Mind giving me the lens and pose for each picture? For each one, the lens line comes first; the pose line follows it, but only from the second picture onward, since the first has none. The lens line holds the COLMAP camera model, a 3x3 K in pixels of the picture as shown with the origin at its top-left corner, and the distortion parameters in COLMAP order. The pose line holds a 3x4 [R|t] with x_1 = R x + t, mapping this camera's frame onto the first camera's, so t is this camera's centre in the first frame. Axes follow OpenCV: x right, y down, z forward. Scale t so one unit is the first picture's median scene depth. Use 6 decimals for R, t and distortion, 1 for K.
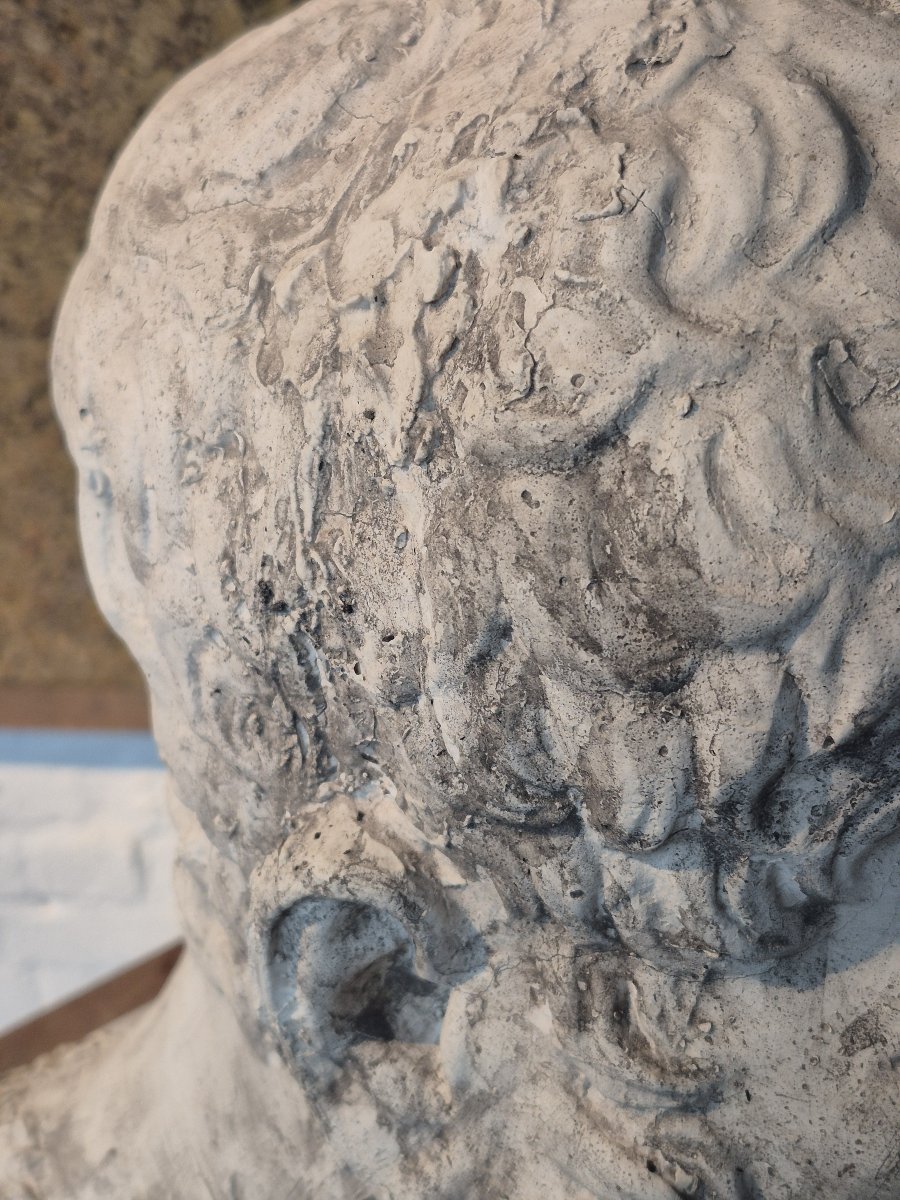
lens RADIAL K [[1678.2, 0, 457.2], [0, 1678.2, 583.7], [0, 0, 1]] dist [0.155823, -0.334375]
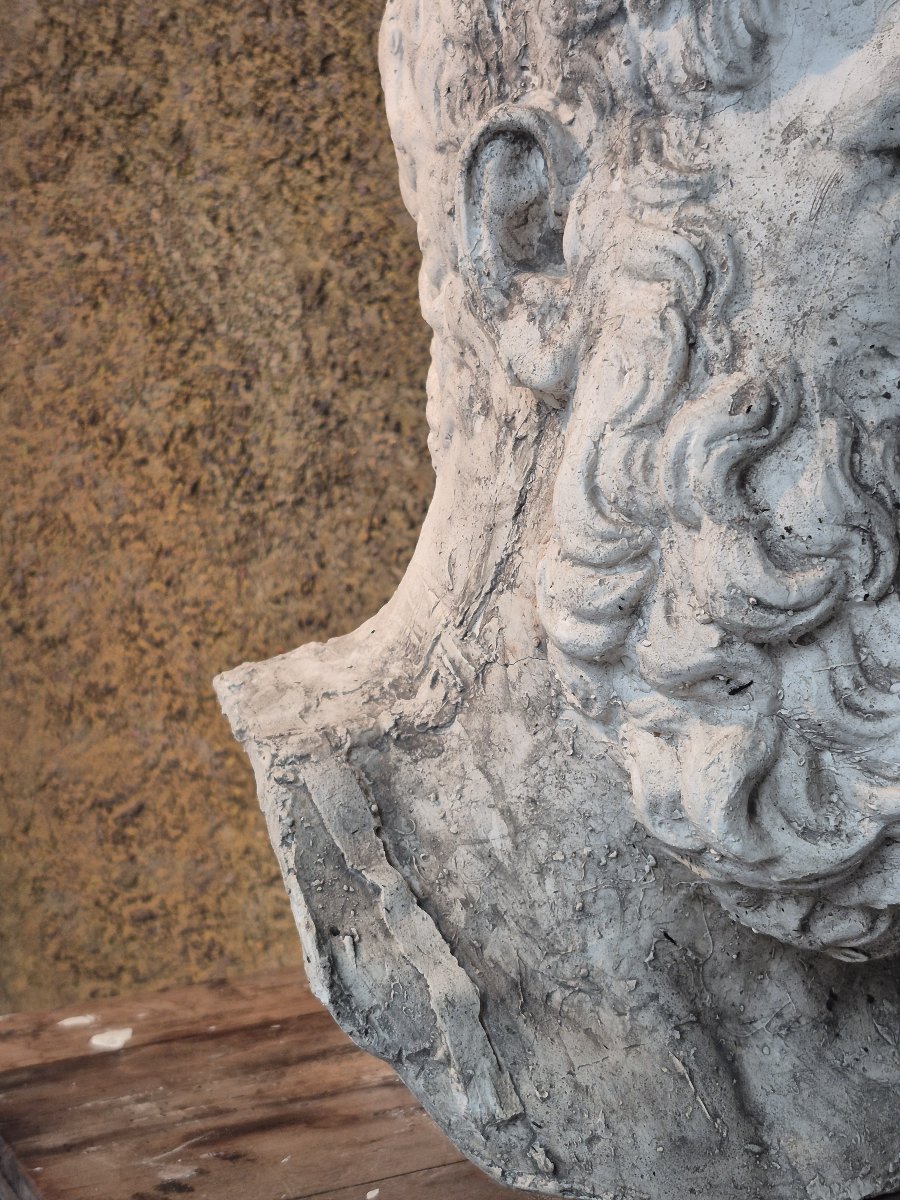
lens RADIAL K [[1678.2, 0, 457.2], [0, 1678.2, 583.7], [0, 0, 1]] dist [0.155823, -0.334375]
pose [[0.979117, -0.025453, -0.201700, 0.239931], [-0.074140, 0.879102, -0.470832, 1.511745], [0.189299, 0.475953, 0.858856, -0.333648]]
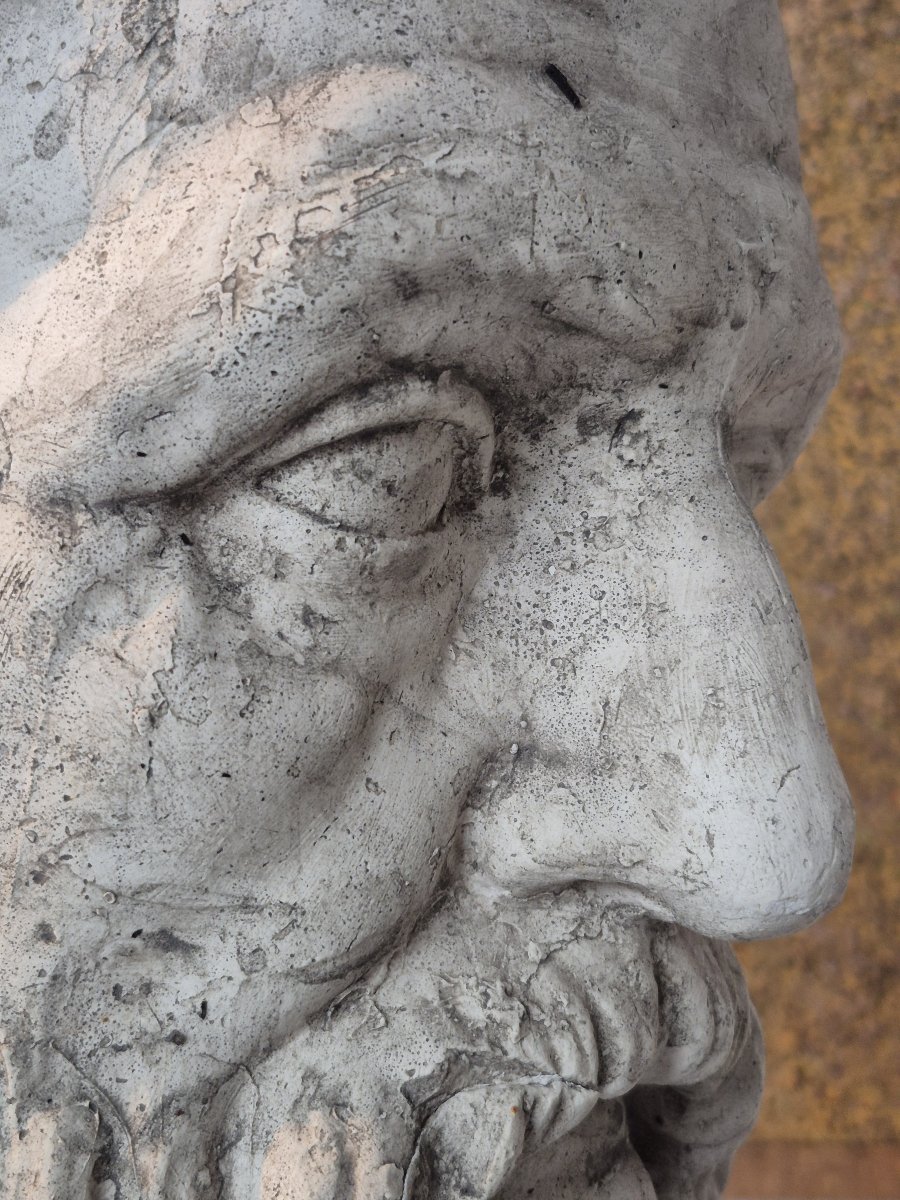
lens RADIAL K [[1678.2, 0, 457.2], [0, 1678.2, 583.7], [0, 0, 1]] dist [0.155823, -0.334375]
pose [[0.993006, -0.053765, -0.105113, 0.544077], [0.011734, 0.930829, -0.365268, 0.595533], [0.117481, 0.361480, 0.924949, 0.356953]]
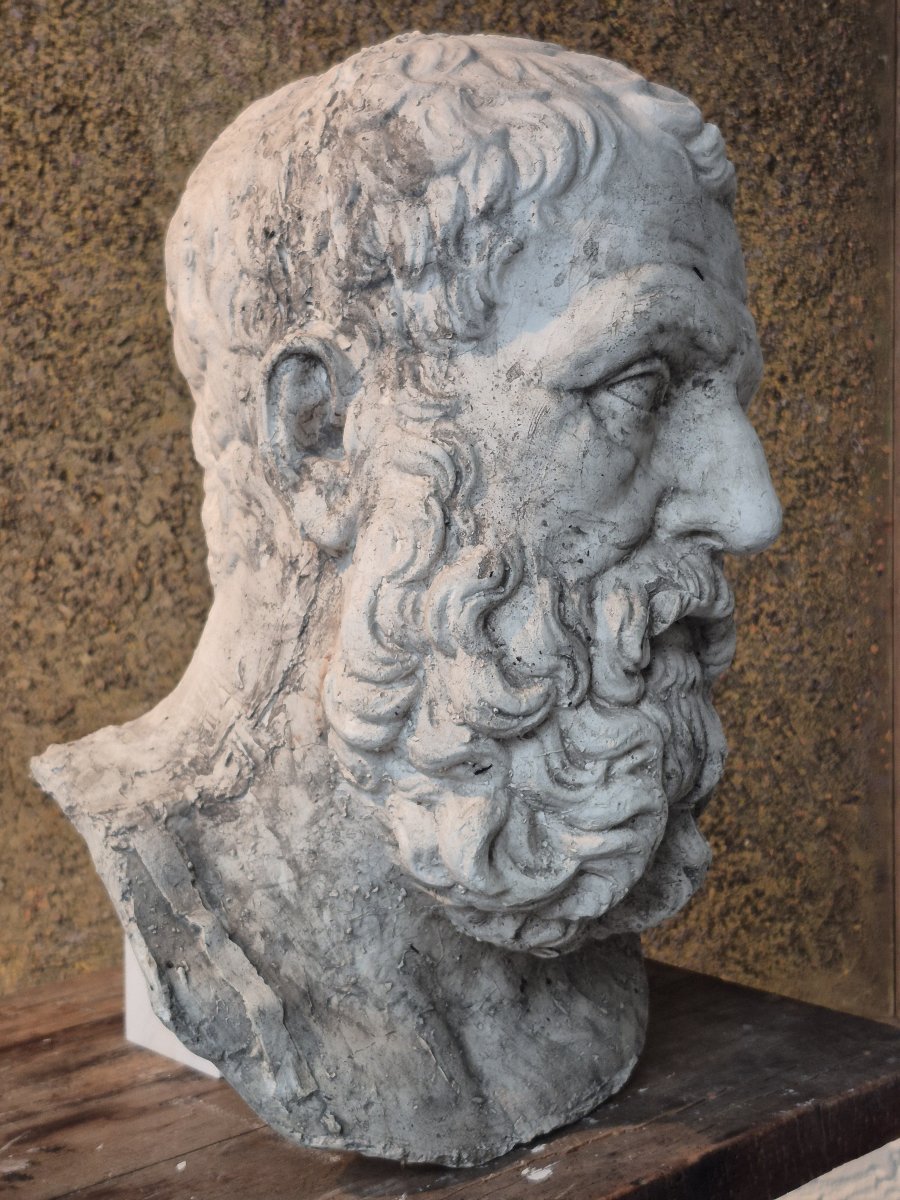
lens RADIAL K [[1678.2, 0, 457.2], [0, 1678.2, 583.7], [0, 0, 1]] dist [0.155823, -0.334375]
pose [[0.997895, -0.035228, 0.054454, 0.014046], [0.056408, 0.885771, -0.460682, 1.639137], [-0.032005, 0.462783, 0.885894, -0.993534]]
